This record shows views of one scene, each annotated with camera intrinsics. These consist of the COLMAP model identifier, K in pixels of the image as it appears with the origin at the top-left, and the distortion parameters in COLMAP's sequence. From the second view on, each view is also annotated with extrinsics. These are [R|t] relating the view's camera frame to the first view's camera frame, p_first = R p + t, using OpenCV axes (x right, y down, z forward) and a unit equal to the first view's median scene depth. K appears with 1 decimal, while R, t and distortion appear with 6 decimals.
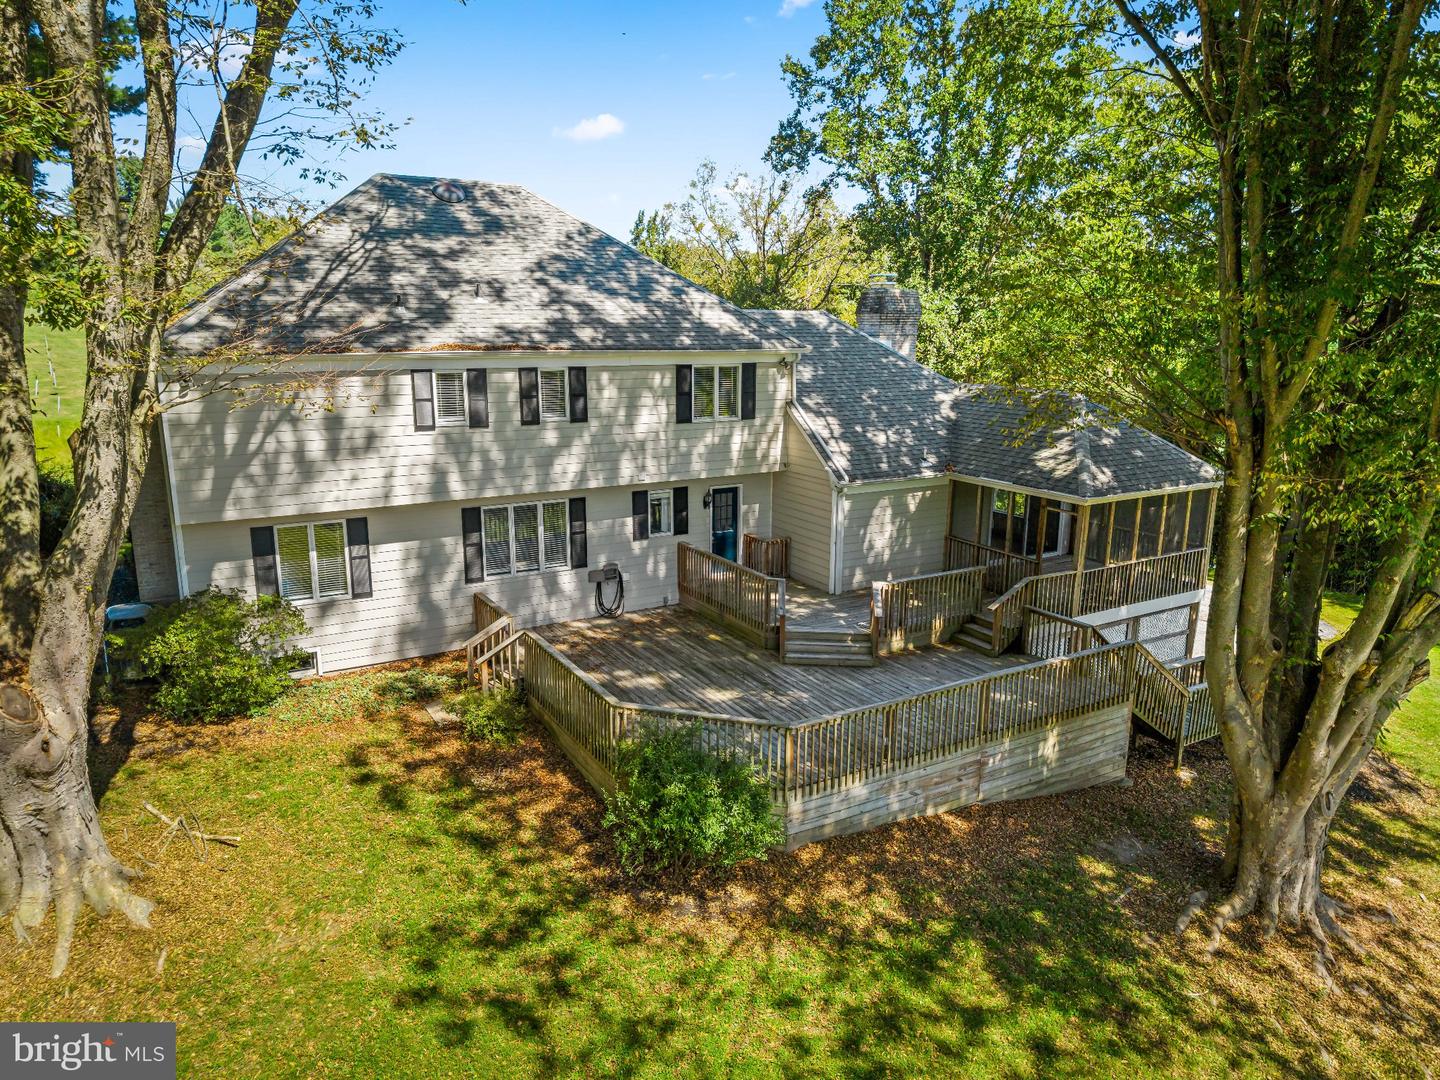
lens RADIAL K [[1006.6, 0, 722.3], [0, 1006.6, 545.9], [0, 0, 1]] dist [0.020217, -0.002804]
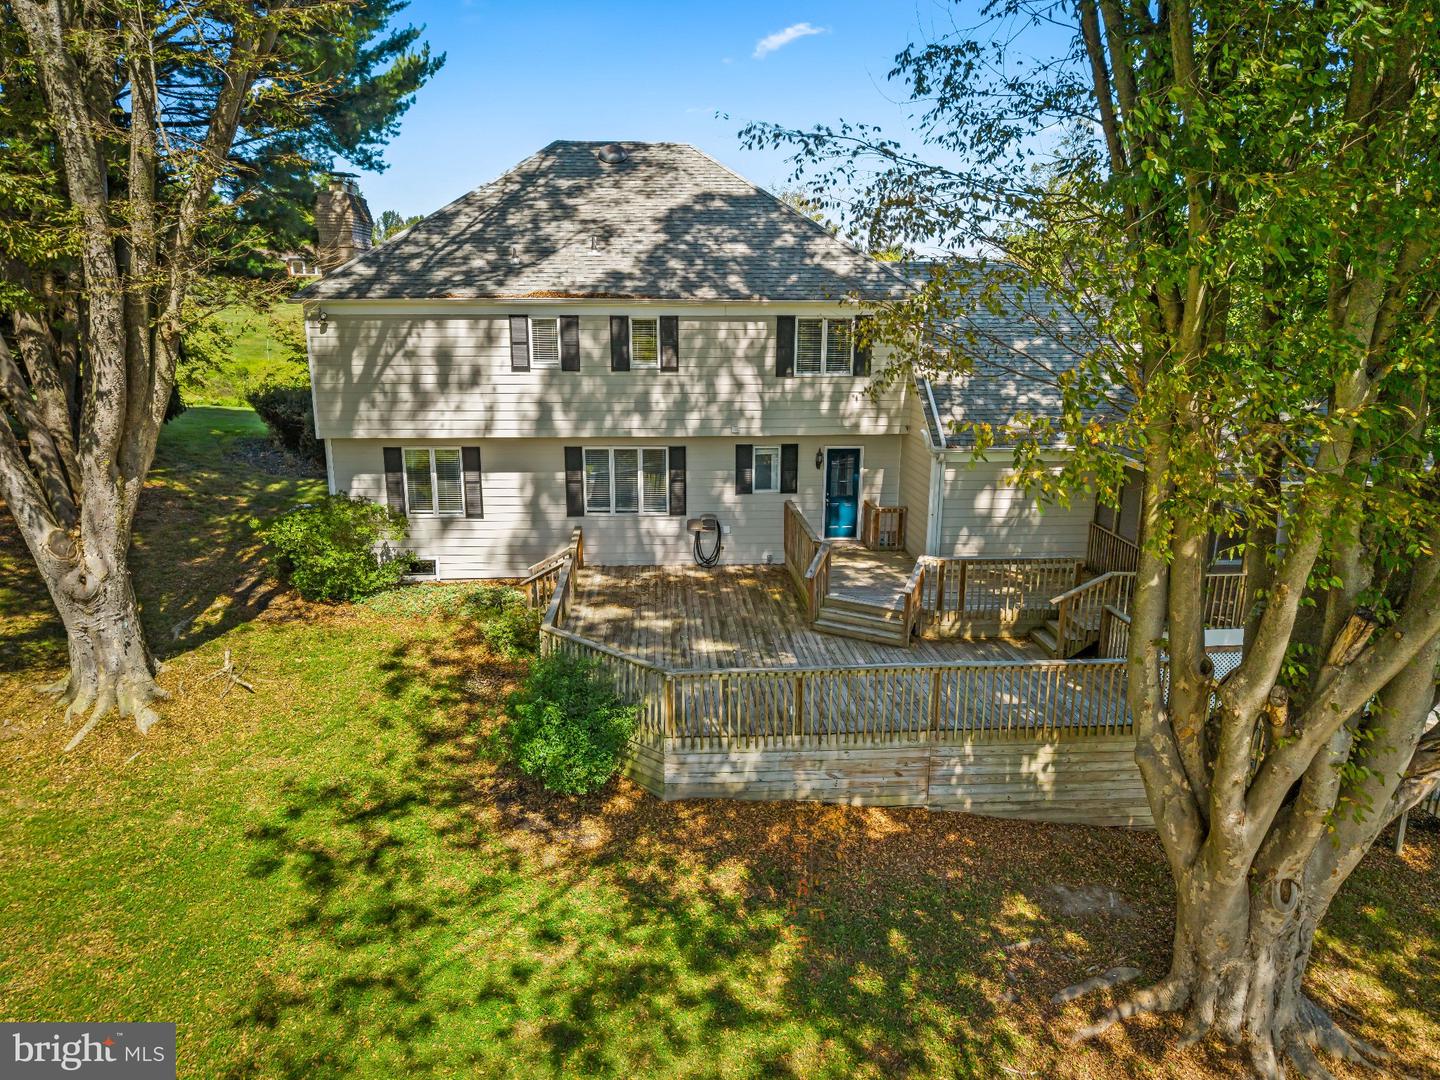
lens RADIAL K [[1001.6, 0, 720.6], [0, 1001.6, 534.0], [0, 0, 1]] dist [0.005118, 0.000101]
pose [[0.892526, 0.103706, -0.438910, 0.413111], [-0.102333, 0.994387, 0.026861, 0.011623], [0.439232, 0.020941, 0.898129, 0.121827]]
